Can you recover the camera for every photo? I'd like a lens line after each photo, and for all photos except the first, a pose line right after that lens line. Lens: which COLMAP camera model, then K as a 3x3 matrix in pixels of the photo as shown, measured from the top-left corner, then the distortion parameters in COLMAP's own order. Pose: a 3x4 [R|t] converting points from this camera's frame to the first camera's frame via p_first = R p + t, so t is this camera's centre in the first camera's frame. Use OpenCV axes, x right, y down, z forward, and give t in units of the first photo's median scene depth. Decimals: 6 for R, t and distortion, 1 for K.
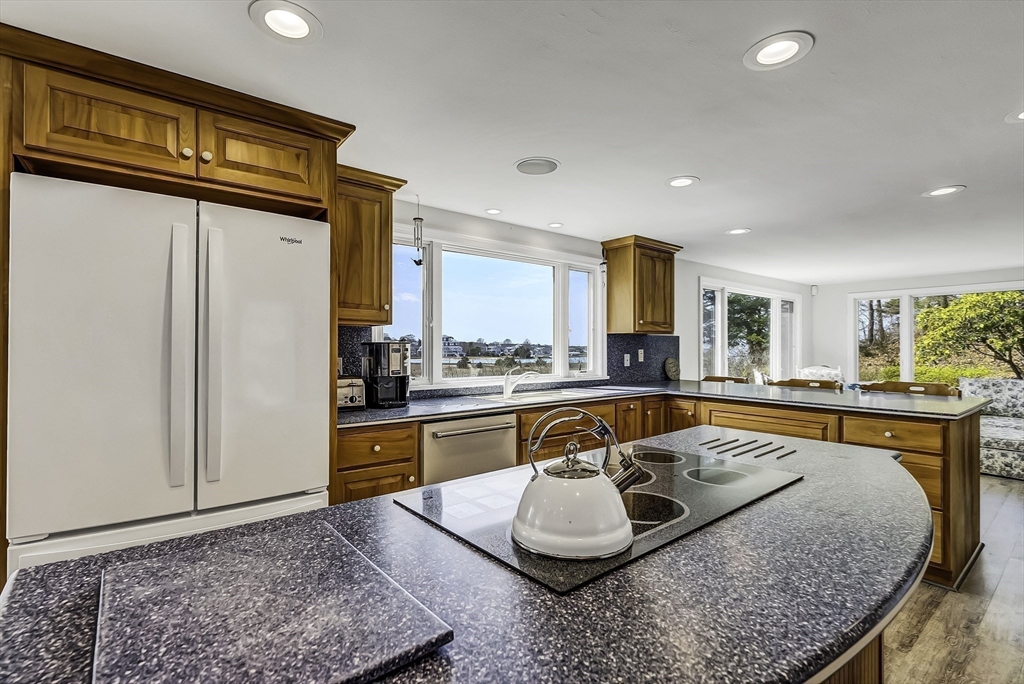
lens RADIAL K [[472.5, 0, 502.6], [0, 472.5, 341.1], [0, 0, 1]] dist [-0.015943, 0.000547]
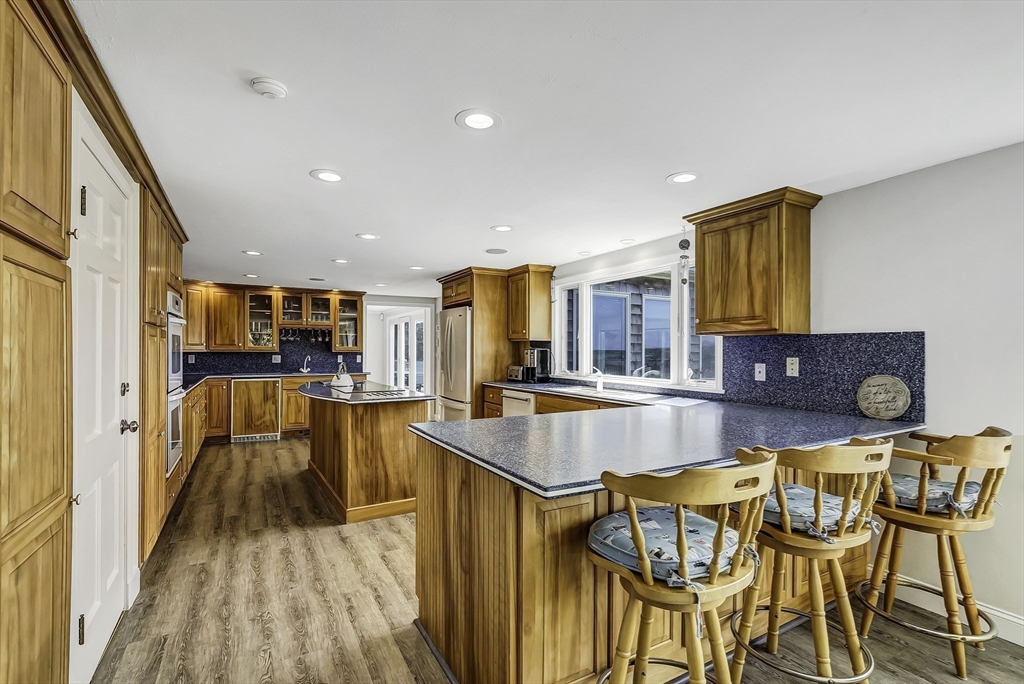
lens RADIAL K [[472.5, 0, 526.6], [0, 472.5, 348.0], [0, 0, 1]] dist [-0.015943, 0.000547]
pose [[-0.118872, -0.006840, -0.992886, 0.836108], [0.009710, 0.999920, -0.008051, 0.004218], [0.992862, -0.010598, -0.118796, 0.592572]]
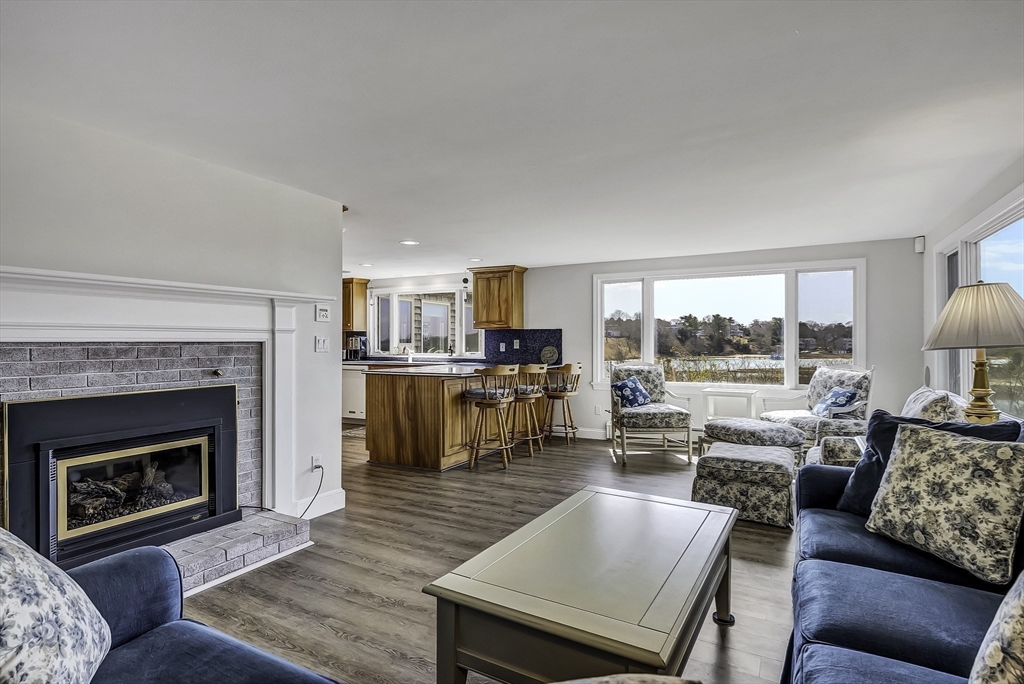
lens RADIAL K [[516.3, 0, 510.5], [0, 516.3, 339.7], [0, 0, 1]] dist [0.001603, -0.000031]
pose [[0.399500, -0.005965, -0.916714, 1.449254], [0.014278, 0.999898, -0.000284, 0.013391], [0.916622, -0.012976, 0.399545, 0.298301]]
